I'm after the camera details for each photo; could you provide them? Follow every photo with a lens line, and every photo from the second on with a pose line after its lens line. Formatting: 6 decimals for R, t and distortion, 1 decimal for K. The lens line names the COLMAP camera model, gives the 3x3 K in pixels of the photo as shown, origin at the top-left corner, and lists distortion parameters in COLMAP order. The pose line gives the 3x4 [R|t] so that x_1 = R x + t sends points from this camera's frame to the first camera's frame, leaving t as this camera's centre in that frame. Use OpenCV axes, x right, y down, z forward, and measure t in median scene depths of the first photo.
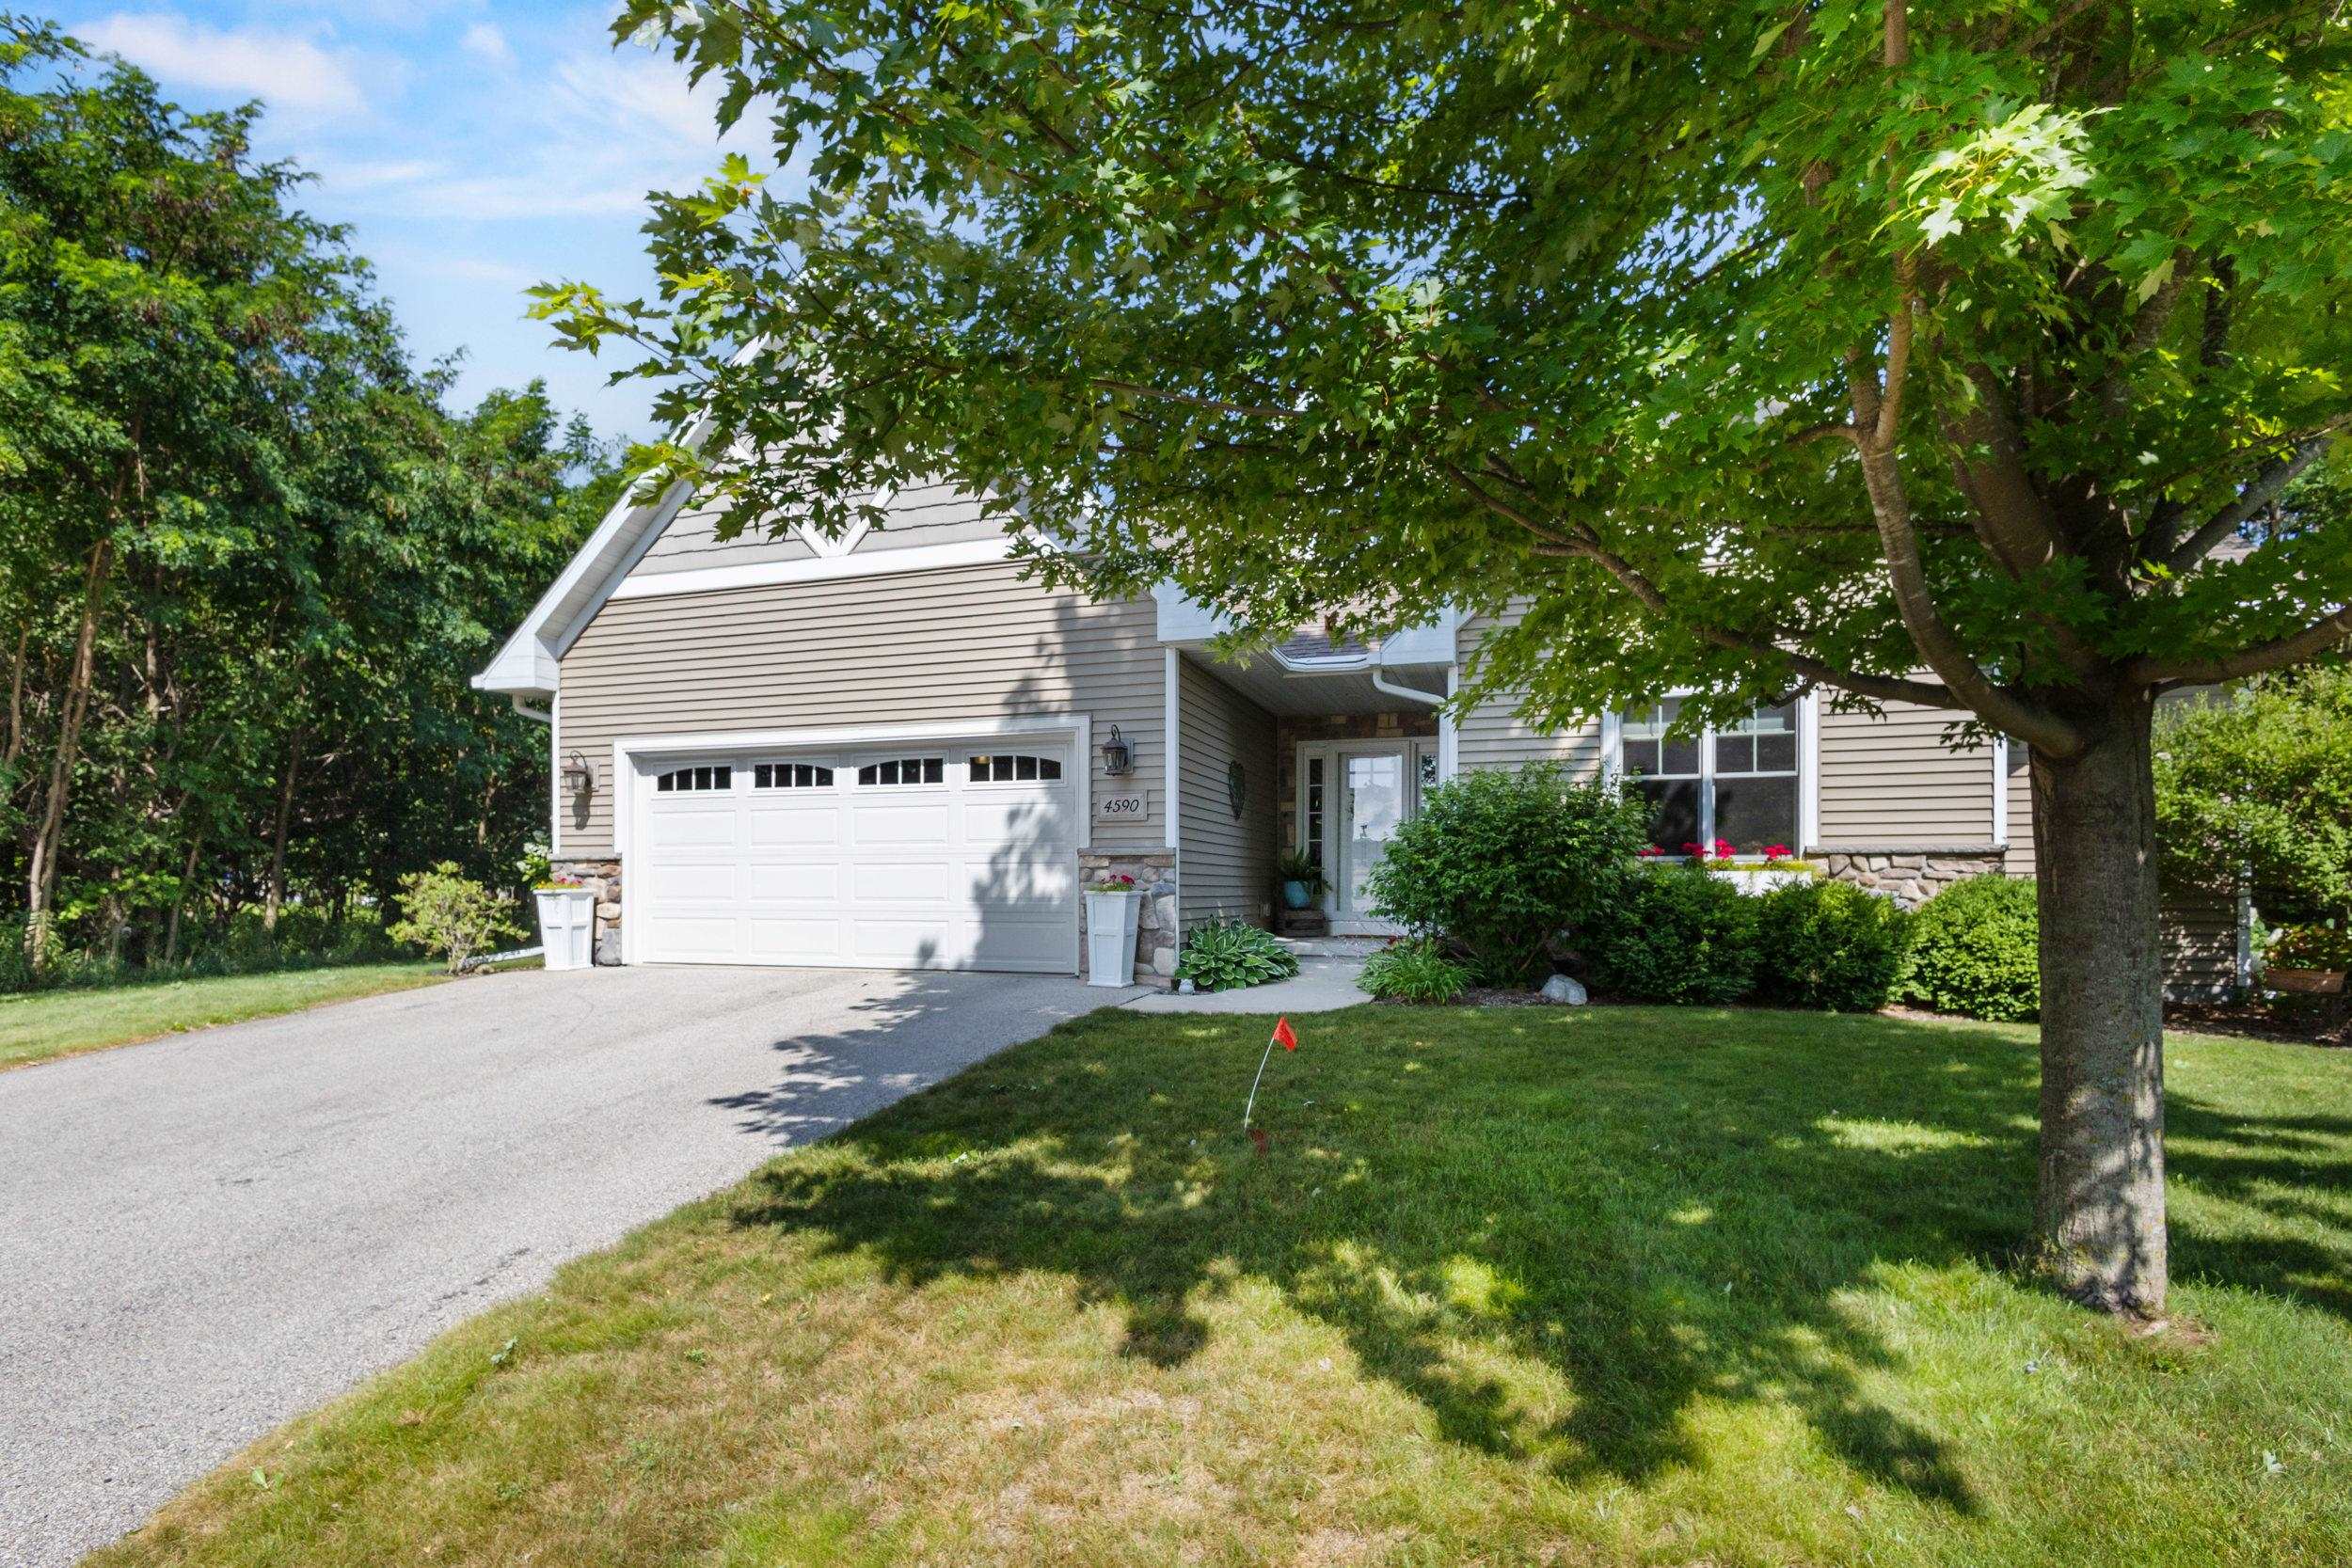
lens RADIAL K [[1132.6, 0, 1165.1], [0, 1132.6, 895.7], [0, 0, 1]] dist [0.003148, 0.000804]
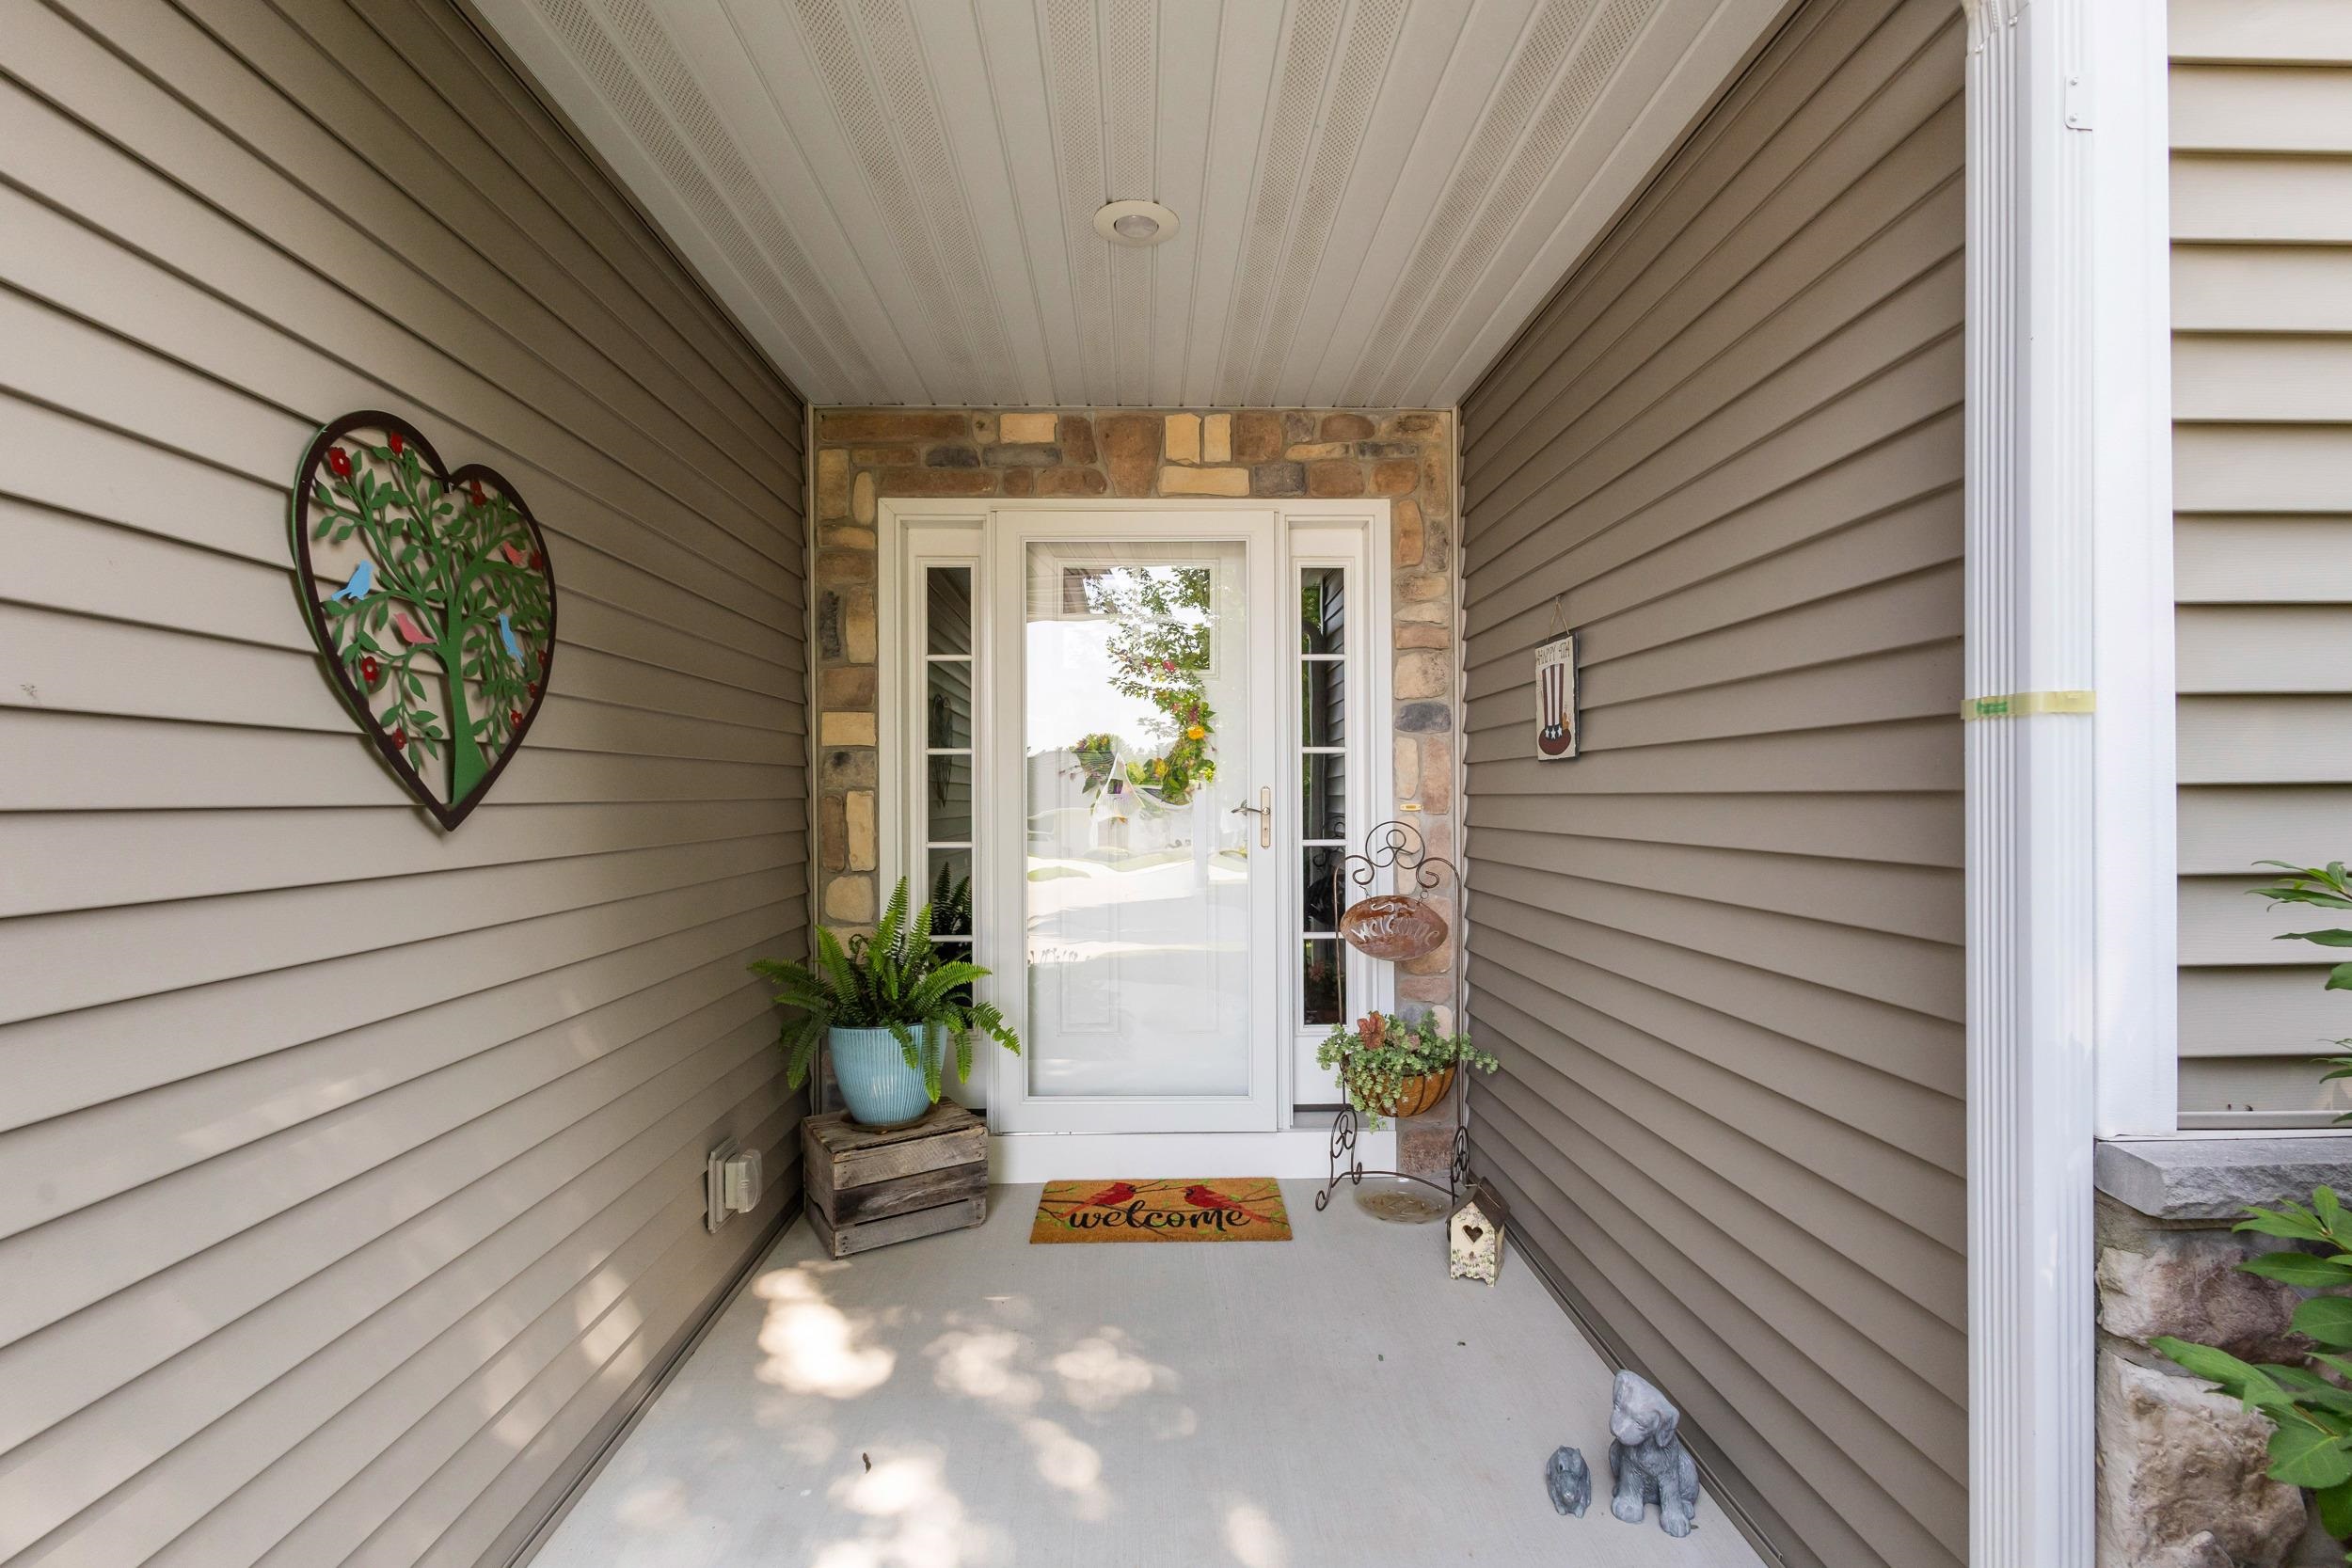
lens RADIAL K [[1086.8, 0, 1167.8], [0, 1086.8, 793.9], [0, 0, 1]] dist [0.002512, -0.000210]
pose [[0.940931, -0.009068, 0.338478, 0.125017], [0.010828, 0.999936, -0.003311, -0.082527], [-0.338426, 0.006780, 0.940969, 0.982431]]
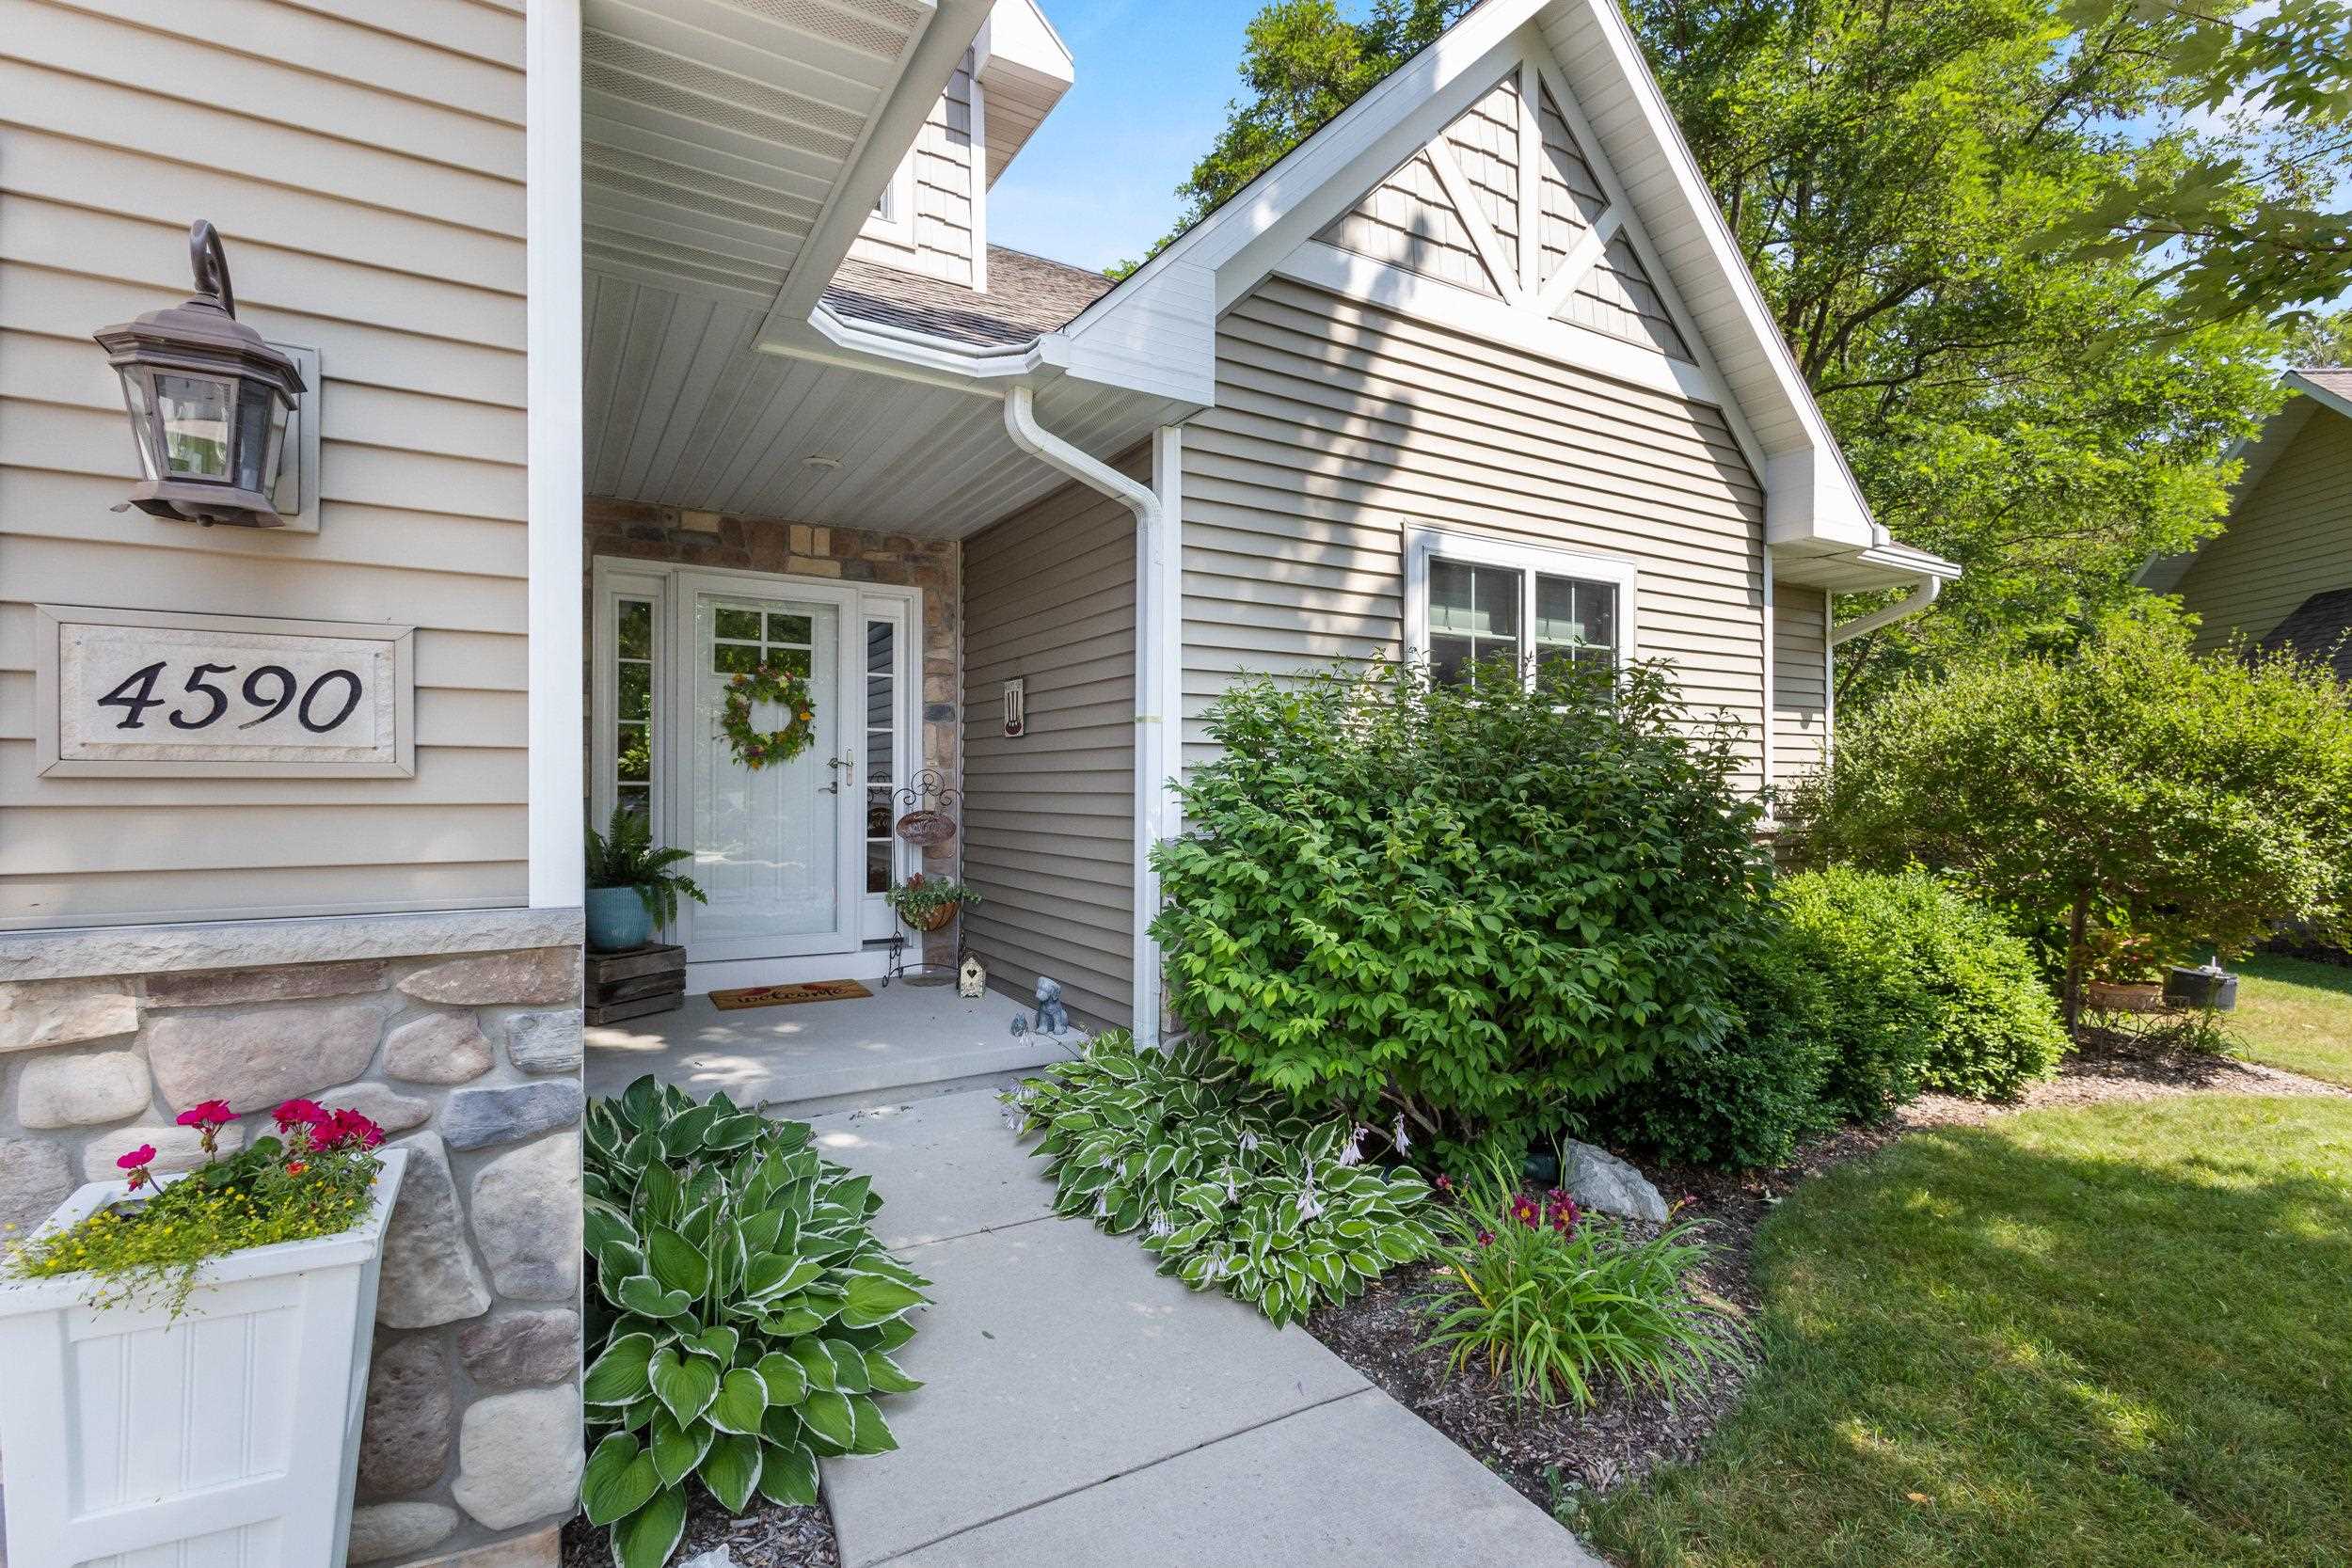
lens RADIAL K [[1086.8, 0, 1164.4], [0, 1086.8, 786.1], [0, 0, 1]] dist [0.002512, -0.000210]
pose [[0.659659, -0.001338, 0.751564, -0.071791], [0.001921, 0.999998, 0.000095, -0.064484], [-0.751562, 0.001381, 0.659661, 0.765836]]
